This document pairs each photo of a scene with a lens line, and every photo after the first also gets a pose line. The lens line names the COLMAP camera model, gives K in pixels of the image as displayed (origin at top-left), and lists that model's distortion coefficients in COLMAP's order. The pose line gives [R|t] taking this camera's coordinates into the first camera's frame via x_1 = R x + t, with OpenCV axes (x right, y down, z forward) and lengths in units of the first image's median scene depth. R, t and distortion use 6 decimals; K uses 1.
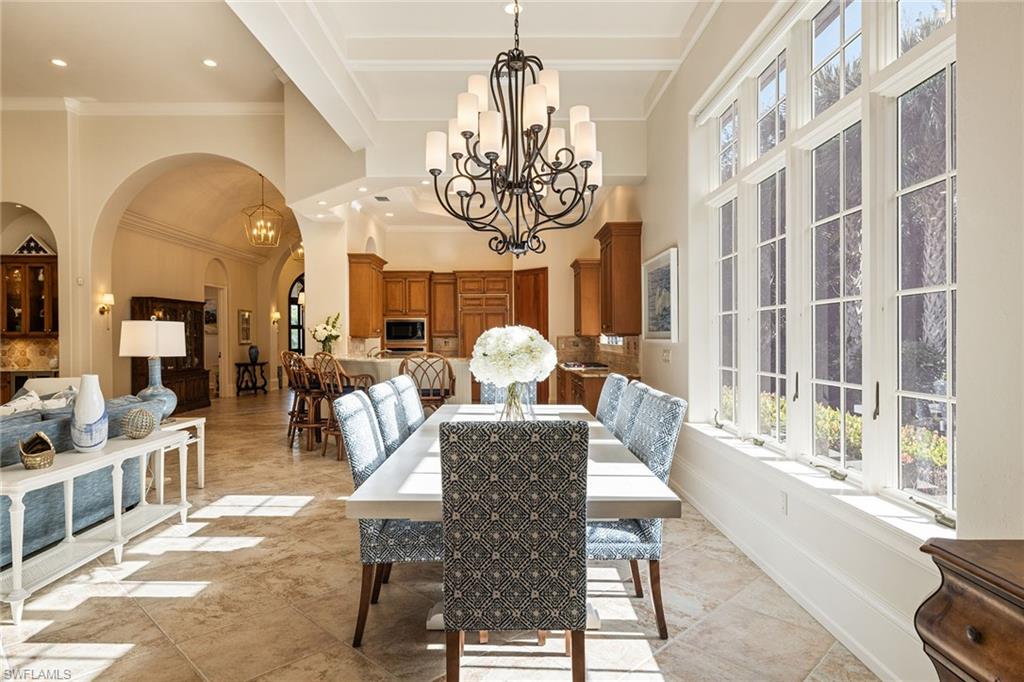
lens RADIAL K [[597.7, 0, 512.0], [0, 597.7, 341.0], [0, 0, 1]] dist [0.025246, -0.000322]
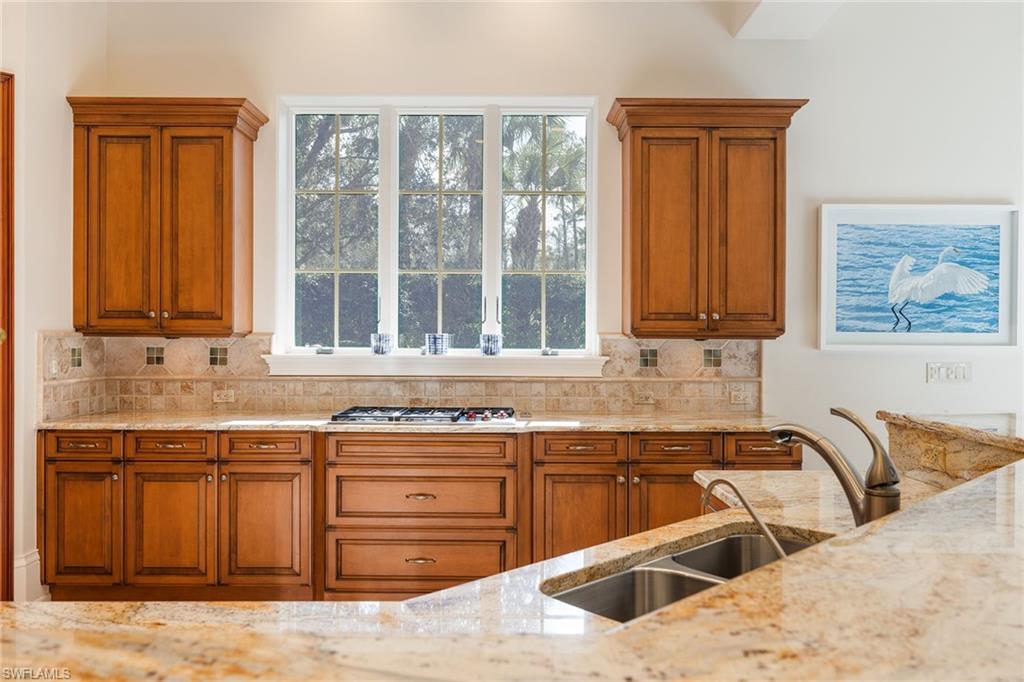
lens RADIAL K [[781.5, 0, 512.0], [0, 781.5, 341.0], [0, 0, 1]] dist [-0.002009, -0.001800]
pose [[0.008627, -0.002161, 0.999960, -0.279090], [-0.000628, 0.999997, 0.002166, -0.004518], [-0.999963, -0.000647, 0.008625, 0.733981]]
